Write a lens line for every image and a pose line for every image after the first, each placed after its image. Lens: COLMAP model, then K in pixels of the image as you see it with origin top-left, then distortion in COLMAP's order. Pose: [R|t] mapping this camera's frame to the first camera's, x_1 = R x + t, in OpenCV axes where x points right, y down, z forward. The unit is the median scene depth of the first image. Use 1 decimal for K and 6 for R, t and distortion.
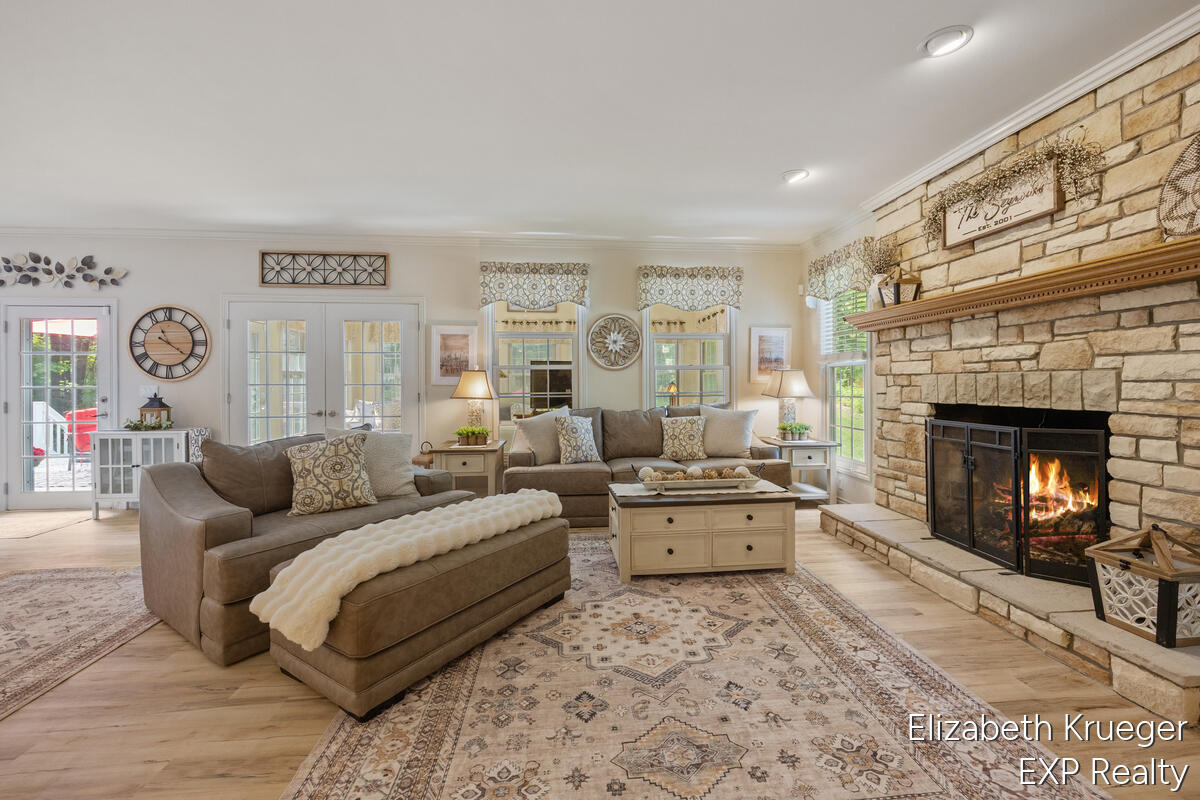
lens RADIAL K [[481.8, 0, 606.8], [0, 481.8, 389.0], [0, 0, 1]] dist [-0.005483, -0.000782]
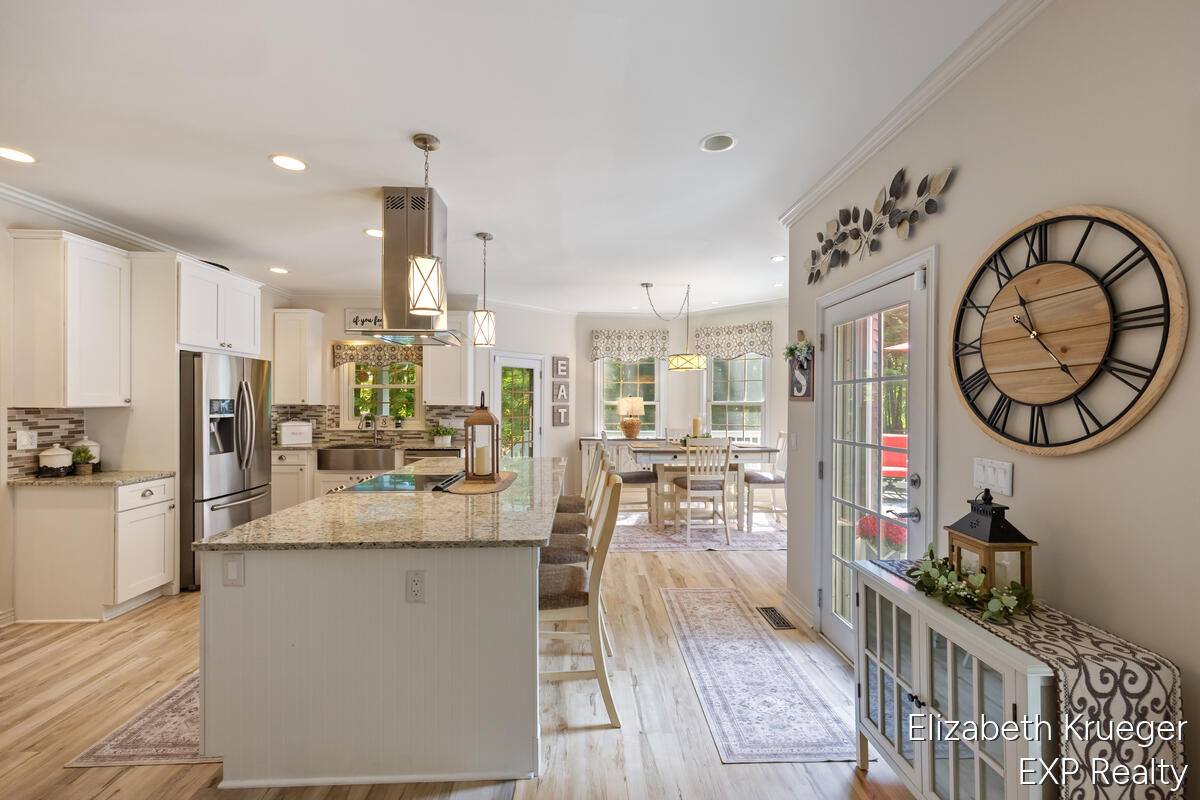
lens RADIAL K [[498.7, 0, 608.6], [0, 498.7, 404.3], [0, 0, 1]] dist [-0.004267, 0.000125]
pose [[-0.054538, 0.006025, -0.998494, -0.597559], [-0.016045, 0.999847, 0.006910, -0.049769], [0.998383, 0.016398, -0.054433, 0.772203]]
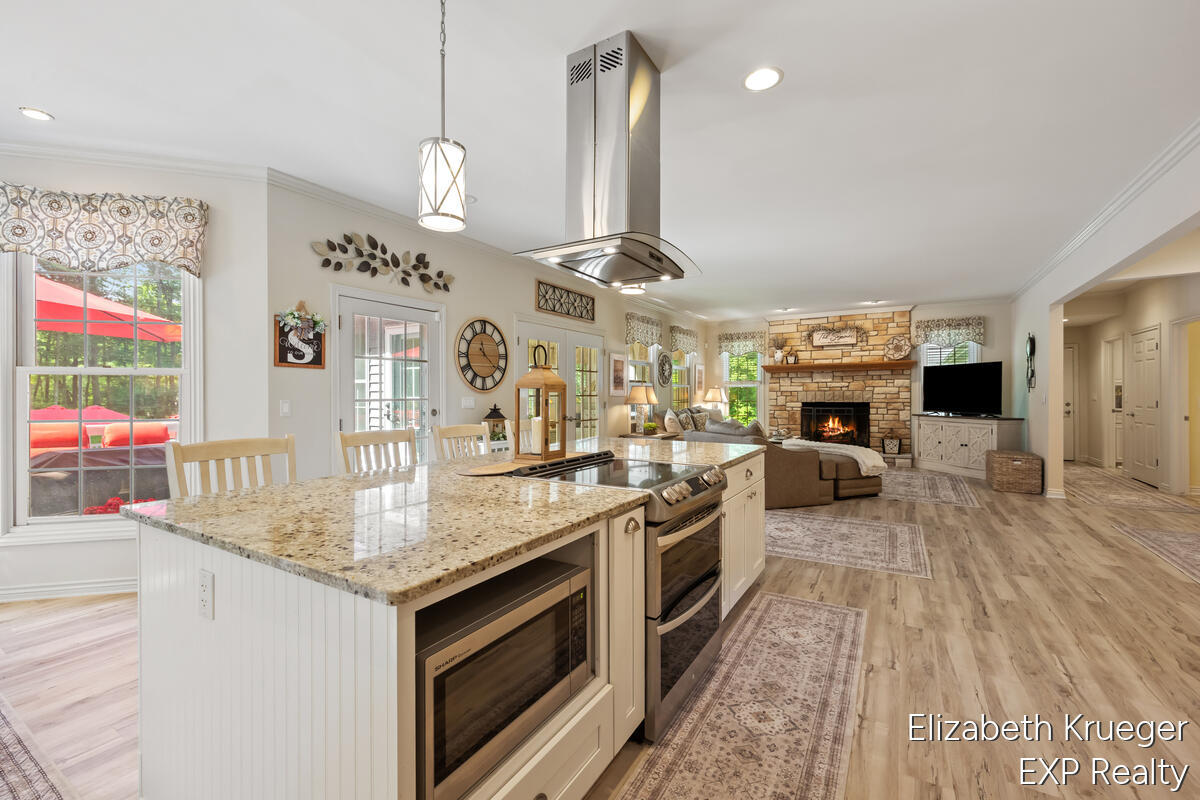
lens RADIAL K [[498.7, 0, 599.5], [0, 498.7, 403.9], [0, 0, 1]] dist [-0.004267, 0.000125]
pose [[0.606139, -0.013629, 0.795242, -1.695423], [0.012923, 0.999890, 0.007286, 0.003351], [-0.795254, 0.005861, 0.606249, 0.170975]]
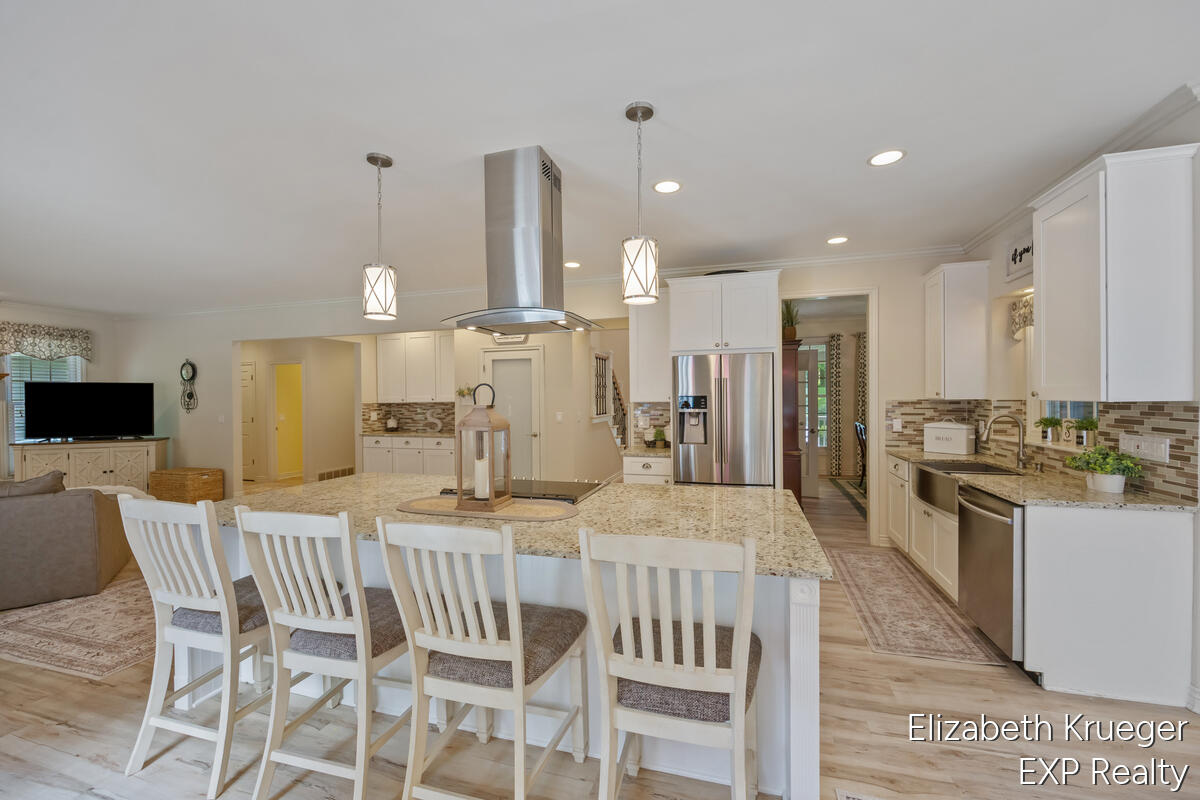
lens RADIAL K [[498.7, 0, 607.3], [0, 498.7, 397.8], [0, 0, 1]] dist [-0.004267, 0.000125]
pose [[-0.920816, 0.010045, 0.389868, -1.632894], [0.014913, 0.999844, 0.009461, -0.047945], [-0.389712, 0.014526, -0.920822, 0.994676]]
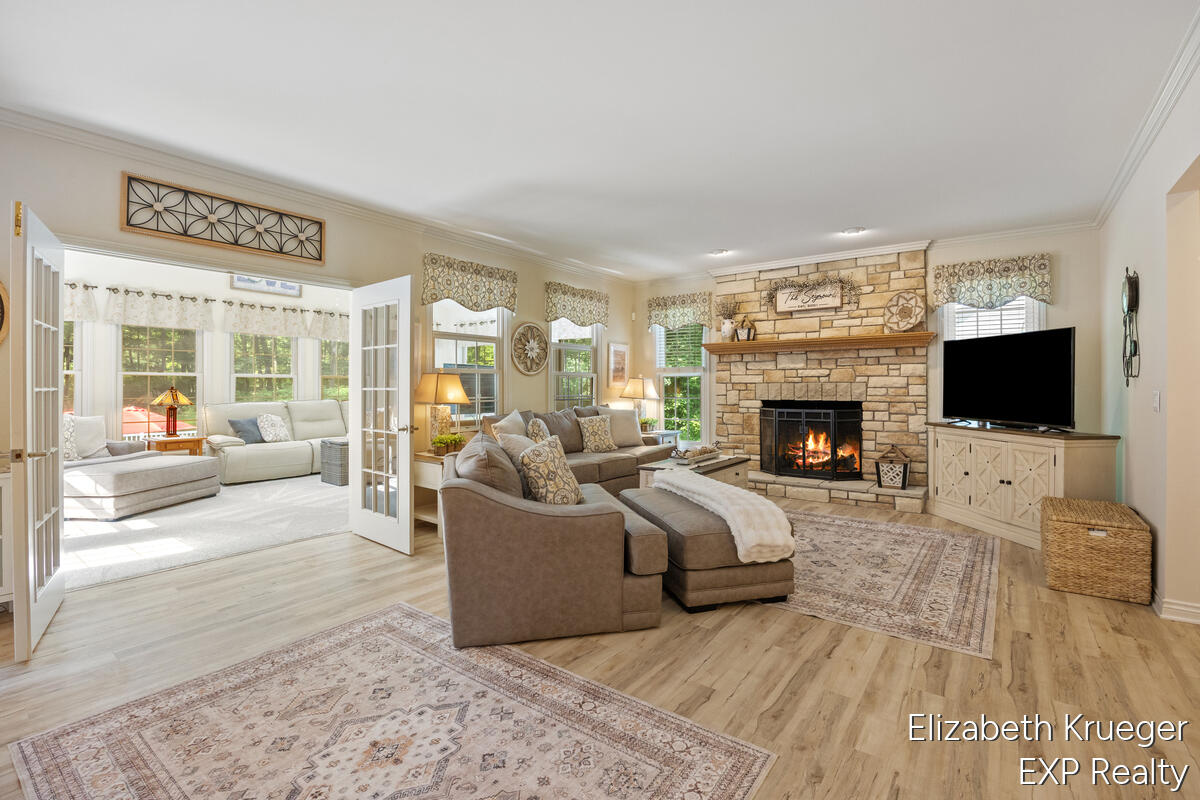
lens RADIAL K [[539.5, 0, 603.3], [0, 539.5, 391.5], [0, 0, 1]] dist [-0.015137, -0.001180]
pose [[0.676819, -0.002316, 0.736146, -0.864478], [0.007252, 0.999968, -0.003522, 0.001150], [-0.736114, 0.007722, 0.676814, 0.091456]]
